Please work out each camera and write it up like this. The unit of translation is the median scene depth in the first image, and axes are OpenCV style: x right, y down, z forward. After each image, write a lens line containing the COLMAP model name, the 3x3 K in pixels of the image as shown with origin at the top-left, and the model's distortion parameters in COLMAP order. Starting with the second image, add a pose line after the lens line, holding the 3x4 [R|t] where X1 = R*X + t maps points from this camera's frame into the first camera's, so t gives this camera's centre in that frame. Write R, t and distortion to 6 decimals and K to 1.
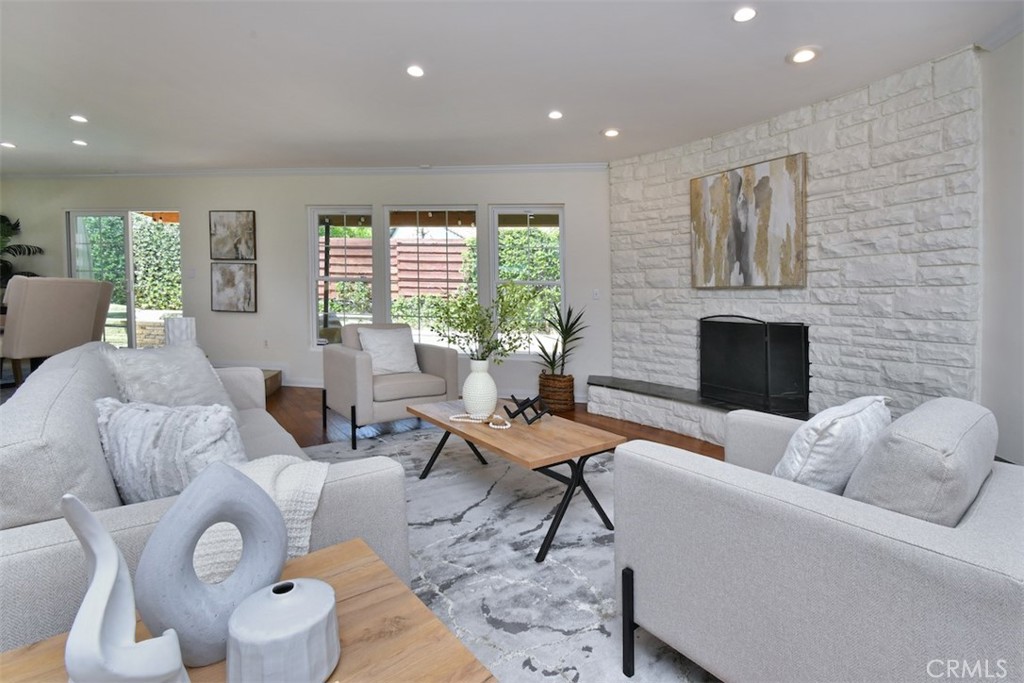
lens RADIAL K [[458.2, 0, 537.8], [0, 458.2, 325.9], [0, 0, 1]] dist [0.005685, 0.000014]
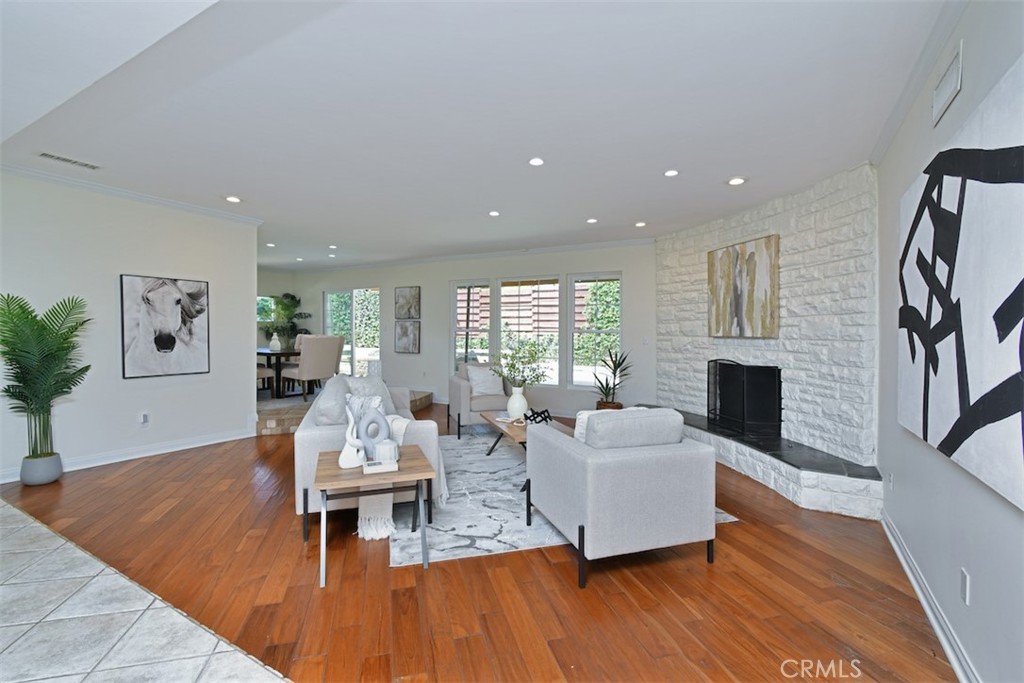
lens RADIAL K [[451.2, 0, 529.1], [0, 451.2, 339.4], [0, 0, 1]] dist [0.000996, -0.000053]
pose [[0.939896, -0.008664, -0.341352, 0.322324], [-0.005447, 0.999170, -0.040360, -0.024298], [0.341419, 0.039794, 0.939069, -0.376819]]
